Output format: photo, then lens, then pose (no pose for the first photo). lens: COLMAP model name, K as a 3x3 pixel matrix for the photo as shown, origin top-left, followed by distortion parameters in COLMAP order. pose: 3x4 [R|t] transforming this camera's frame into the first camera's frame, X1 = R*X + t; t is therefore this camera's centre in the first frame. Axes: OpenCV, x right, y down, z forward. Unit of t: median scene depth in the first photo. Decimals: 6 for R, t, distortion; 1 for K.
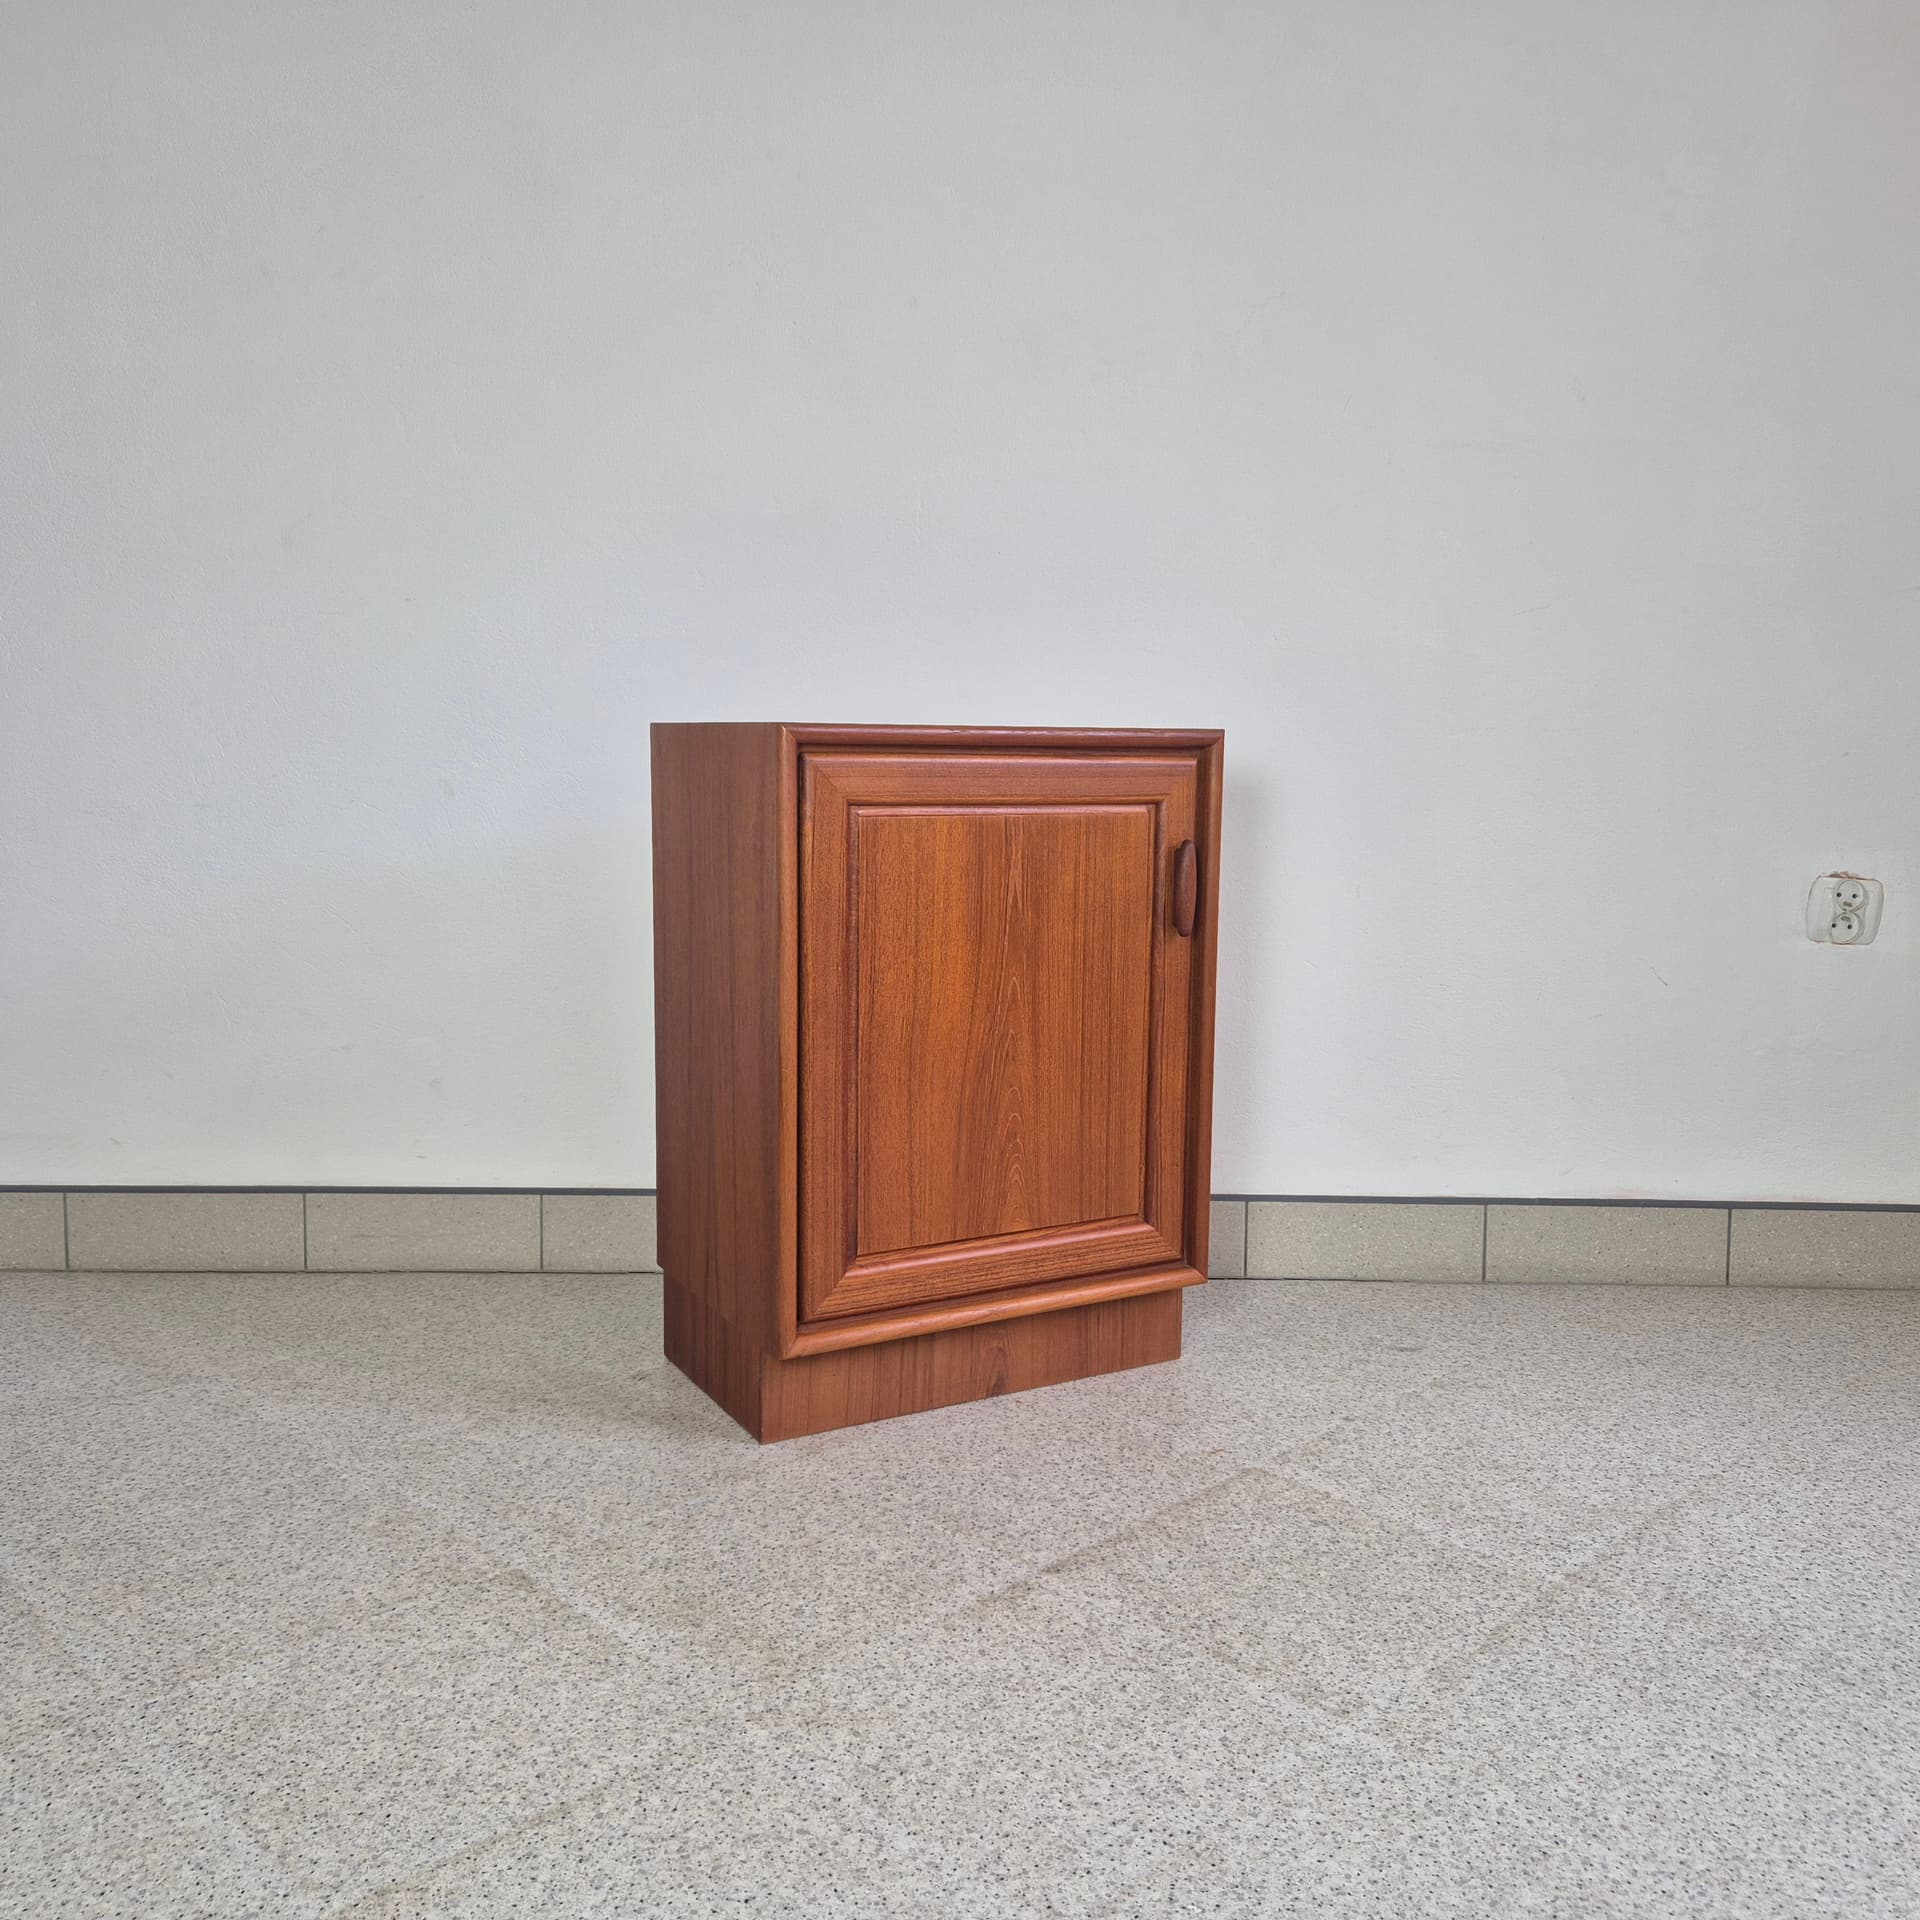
lens RADIAL K [[1814.7, 0, 960.0], [0, 1814.7, 960.0], [0, 0, 1]] dist [0.057270, -0.061477]
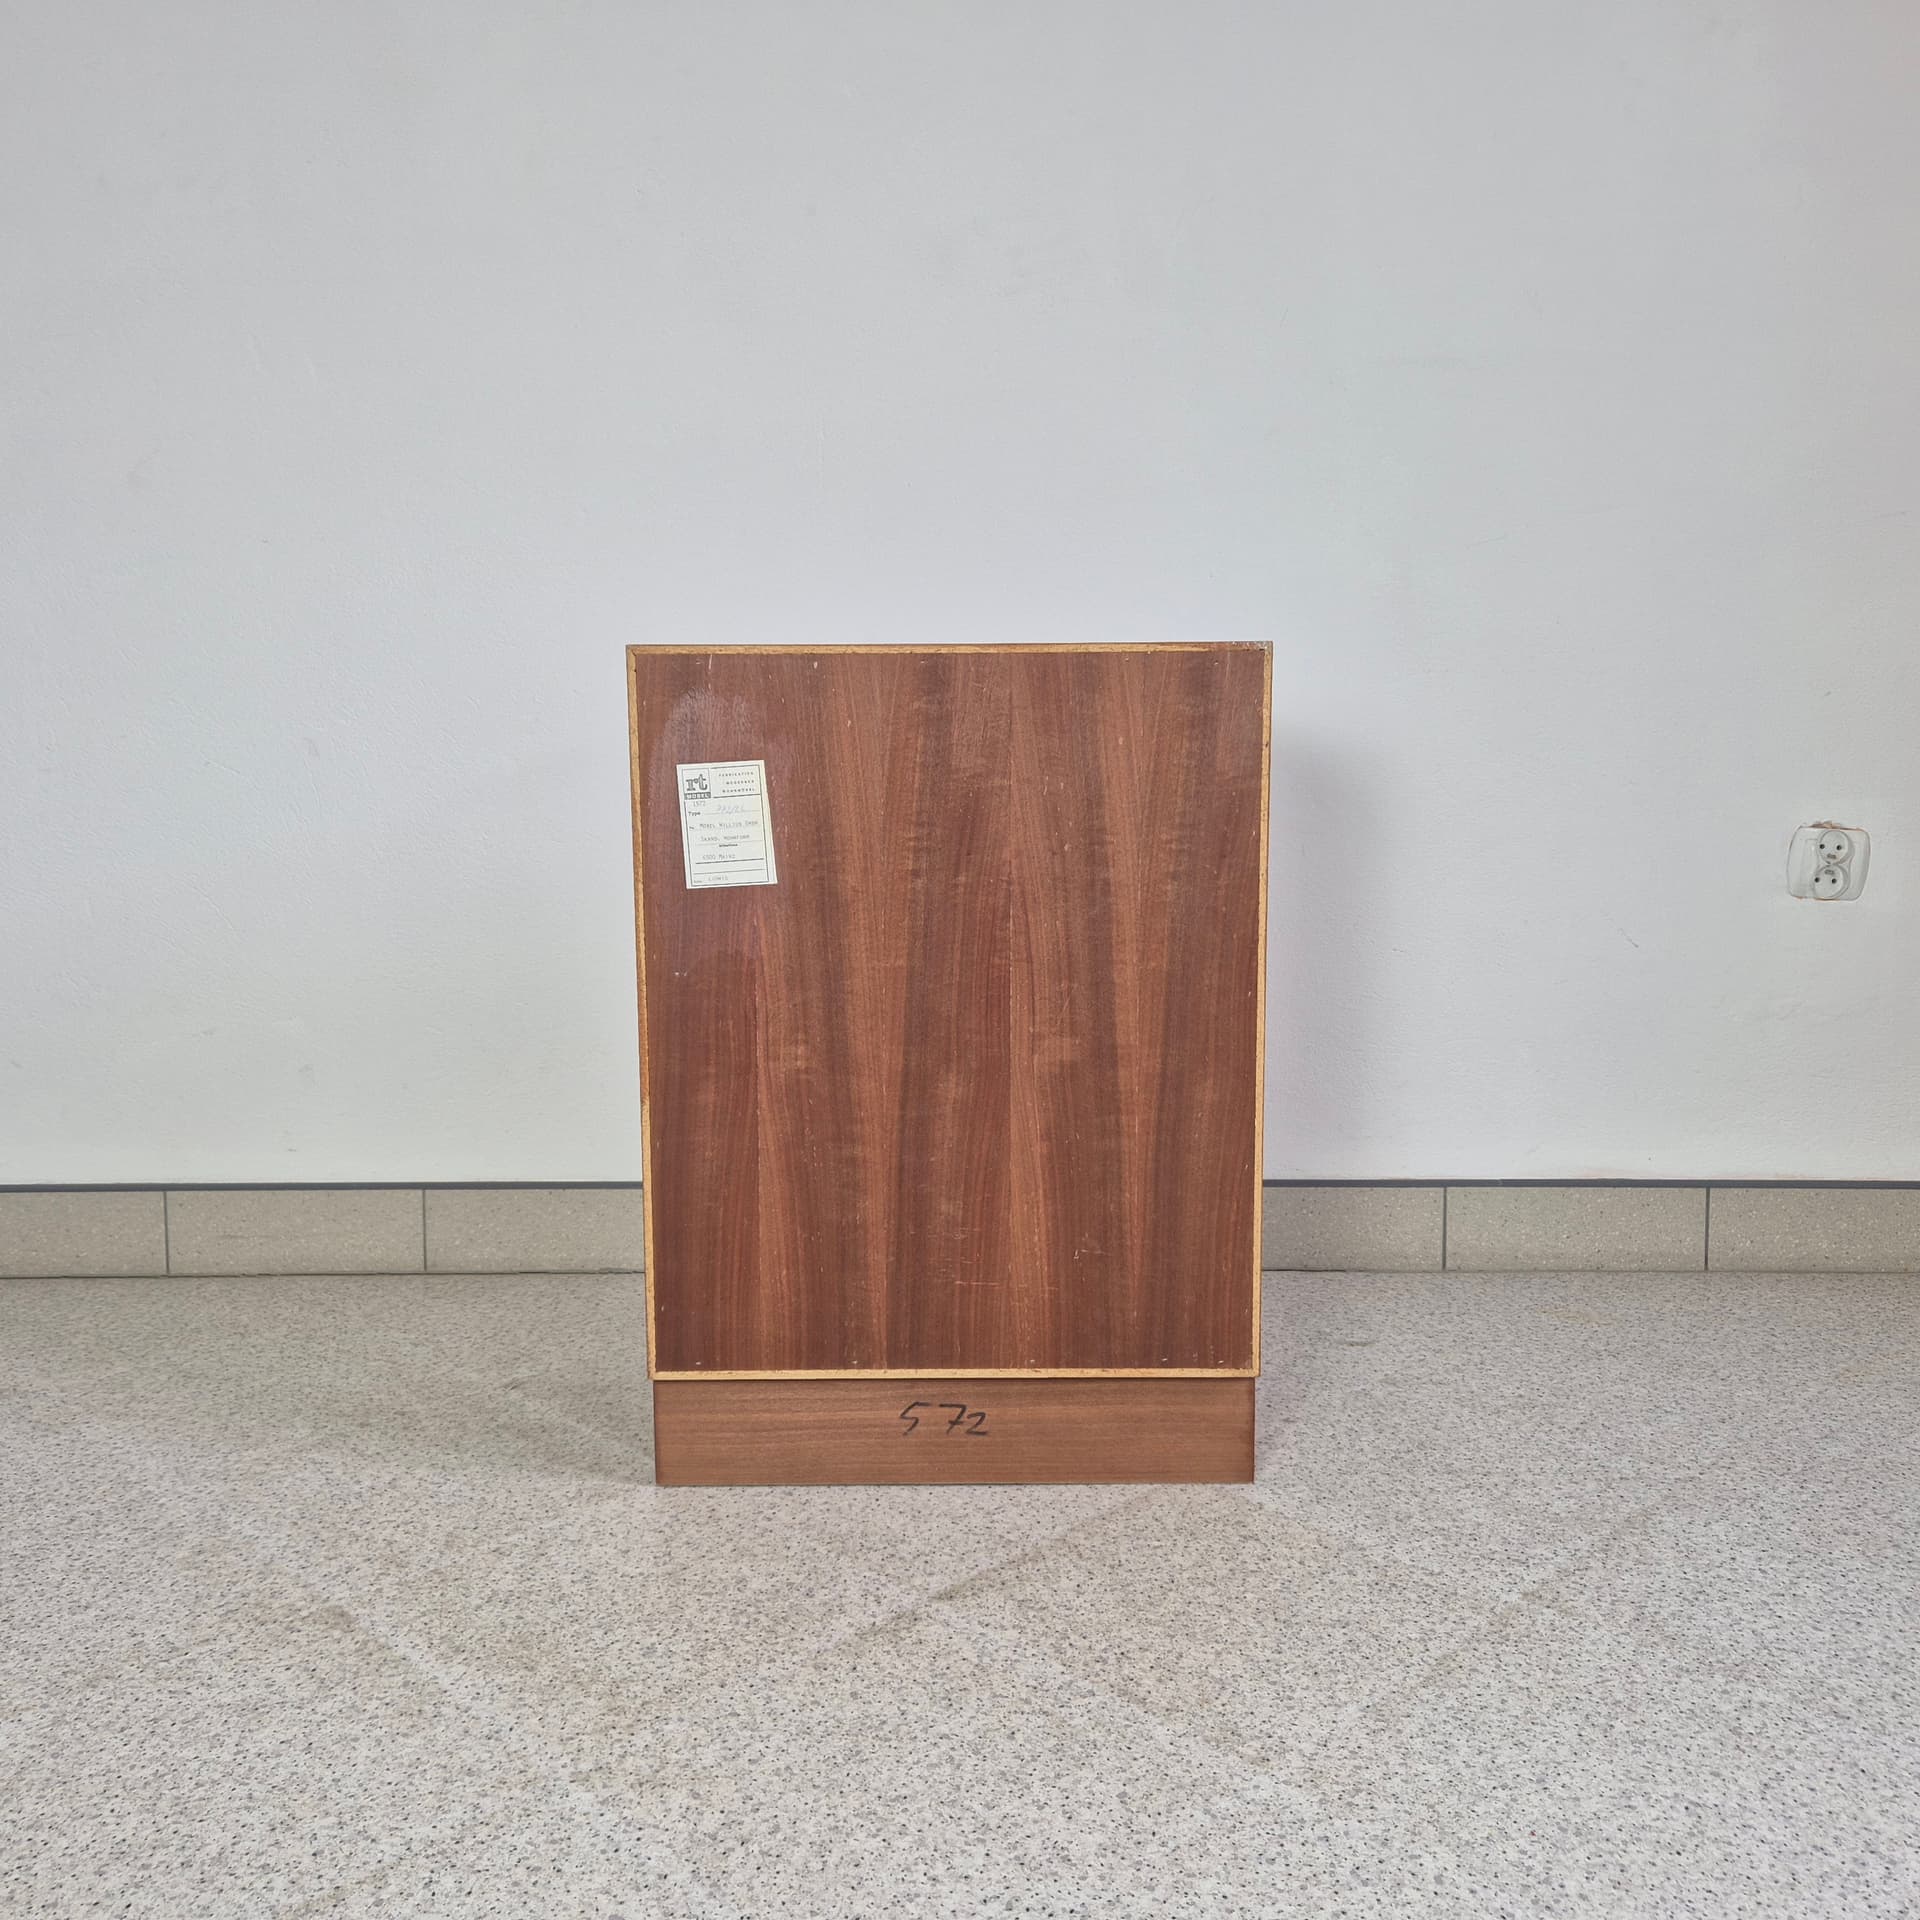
lens RADIAL K [[1814.7, 0, 960.0], [0, 1814.7, 960.0], [0, 0, 1]] dist [0.057270, -0.061477]
pose [[0.999910, -0.011496, 0.006929, 0.056159], [0.011516, 0.999930, -0.002848, 0.028714], [-0.006895, 0.002928, 0.999972, 0.115960]]
